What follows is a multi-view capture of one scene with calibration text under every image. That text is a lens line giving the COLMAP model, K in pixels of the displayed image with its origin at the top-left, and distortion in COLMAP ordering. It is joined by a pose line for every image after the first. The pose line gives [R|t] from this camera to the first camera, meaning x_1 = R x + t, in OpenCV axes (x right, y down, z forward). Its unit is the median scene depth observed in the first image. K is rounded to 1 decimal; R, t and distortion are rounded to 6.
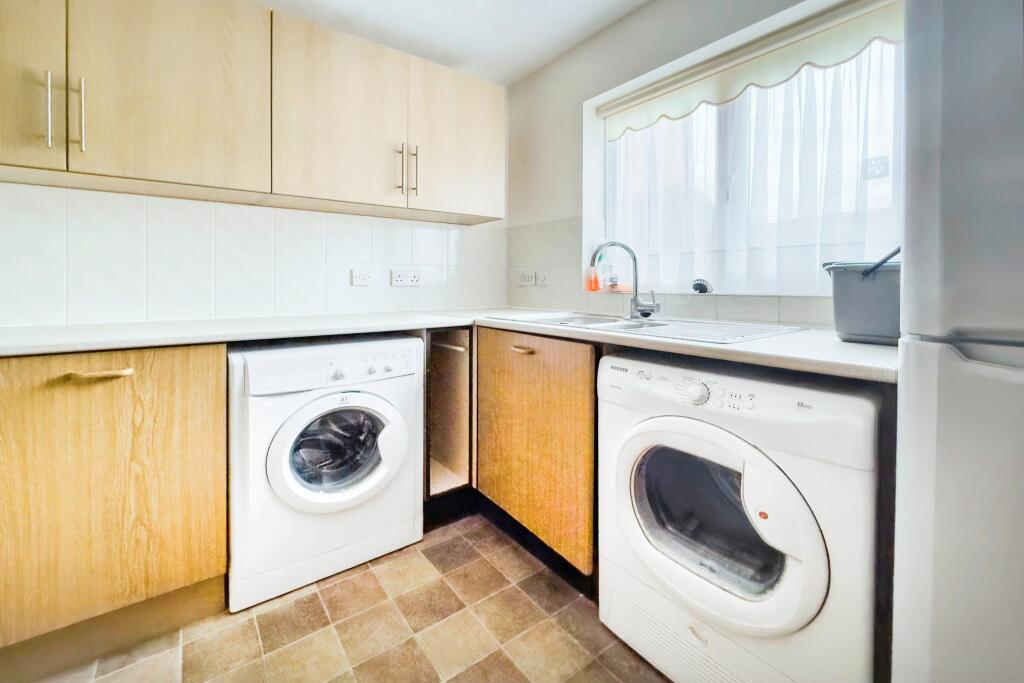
lens RADIAL K [[436.7, 0, 513.5], [0, 436.7, 305.7], [0, 0, 1]] dist [-0.007341, 0.000541]
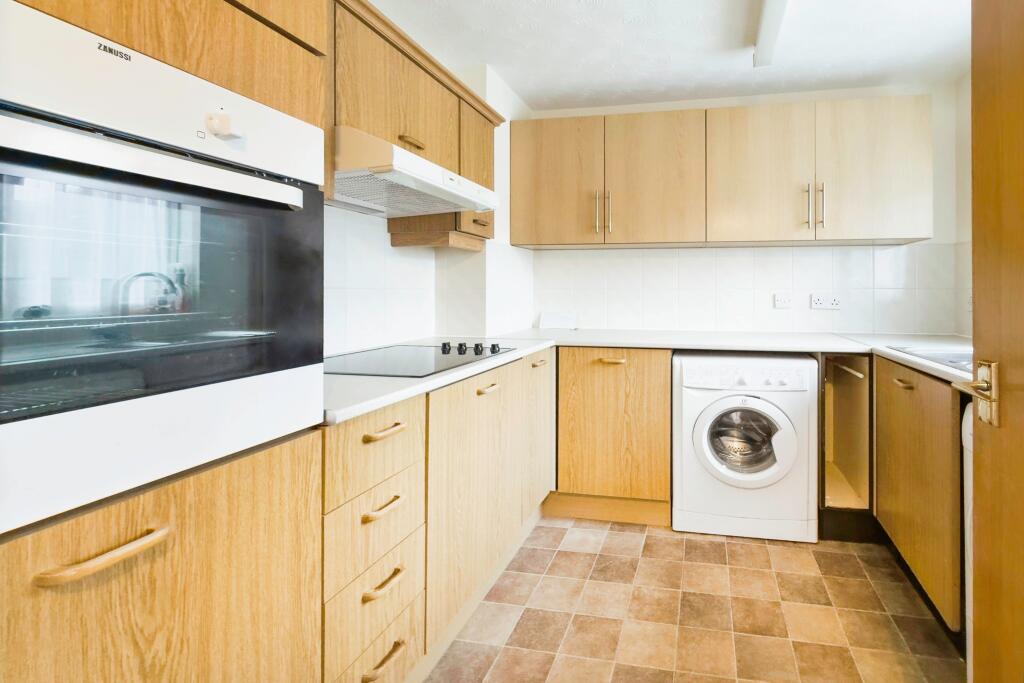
lens RADIAL K [[436.7, 0, 513.5], [0, 436.7, 305.7], [0, 0, 1]] dist [-0.007341, 0.000541]
pose [[0.490205, 0.003099, -0.871601, 0.387031], [-0.008763, 0.999961, -0.001373, -0.057903], [0.871563, 0.008311, 0.490213, -0.221840]]
